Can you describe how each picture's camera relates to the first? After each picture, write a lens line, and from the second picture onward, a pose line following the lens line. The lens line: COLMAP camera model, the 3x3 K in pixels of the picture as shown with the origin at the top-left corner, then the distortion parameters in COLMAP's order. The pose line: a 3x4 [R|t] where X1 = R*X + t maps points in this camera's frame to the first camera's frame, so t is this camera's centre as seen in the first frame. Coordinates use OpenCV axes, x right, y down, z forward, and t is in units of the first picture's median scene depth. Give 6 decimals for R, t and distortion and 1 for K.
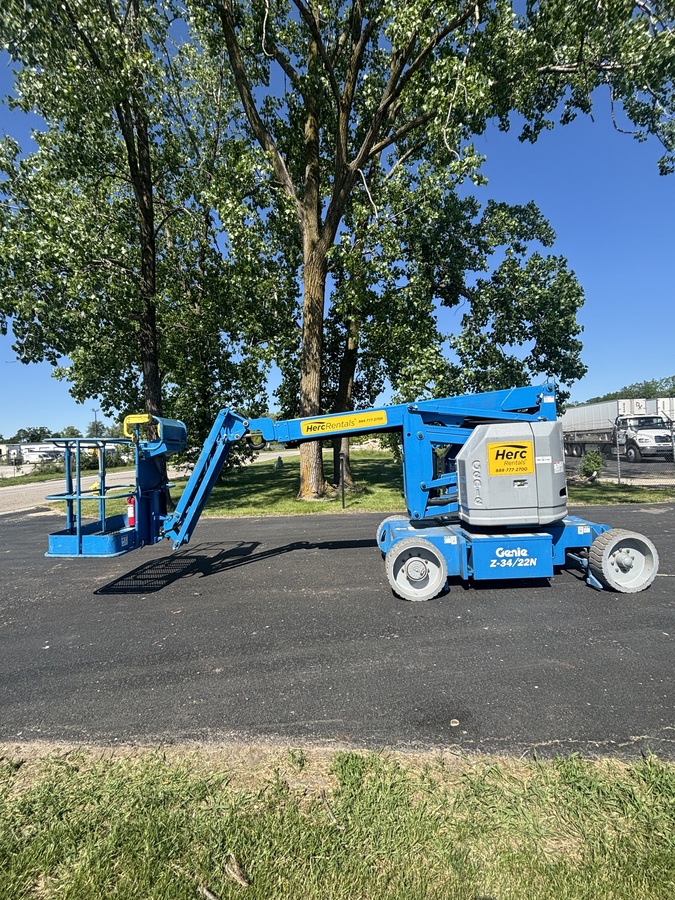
lens RADIAL K [[407.9, 0, 340.8], [0, 407.9, 444.9], [0, 0, 1]] dist [-0.006479, -0.000609]
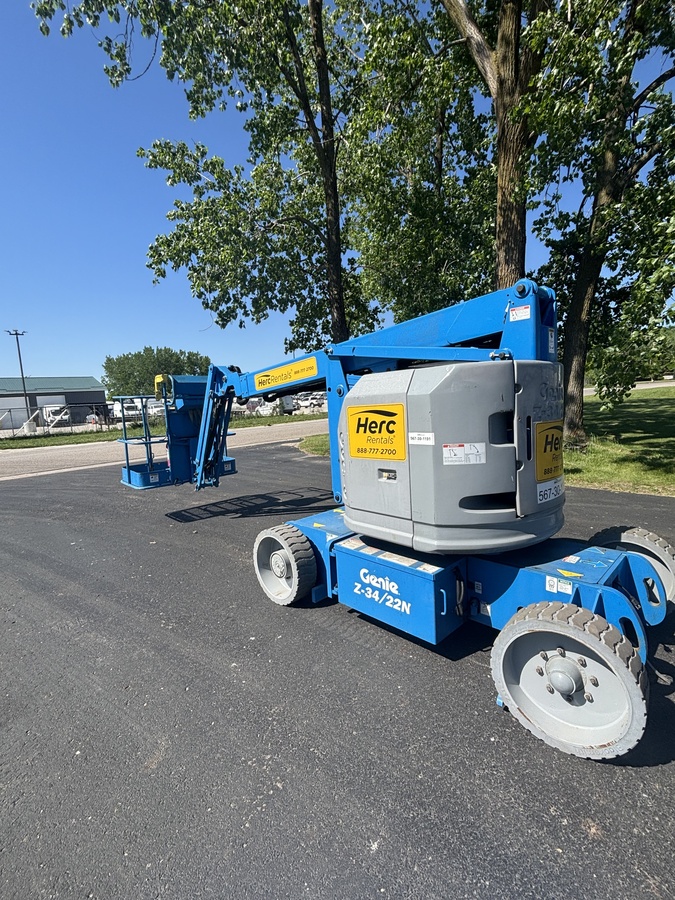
lens RADIAL K [[427.1, 0, 337.0], [0, 427.1, 434.8], [0, 0, 1]] dist [0.000909, -0.000092]
pose [[0.702350, 0.064024, -0.708947, 0.826760], [0.035276, 0.991593, 0.124497, -0.043800], [0.710957, -0.112449, 0.694187, 0.523044]]
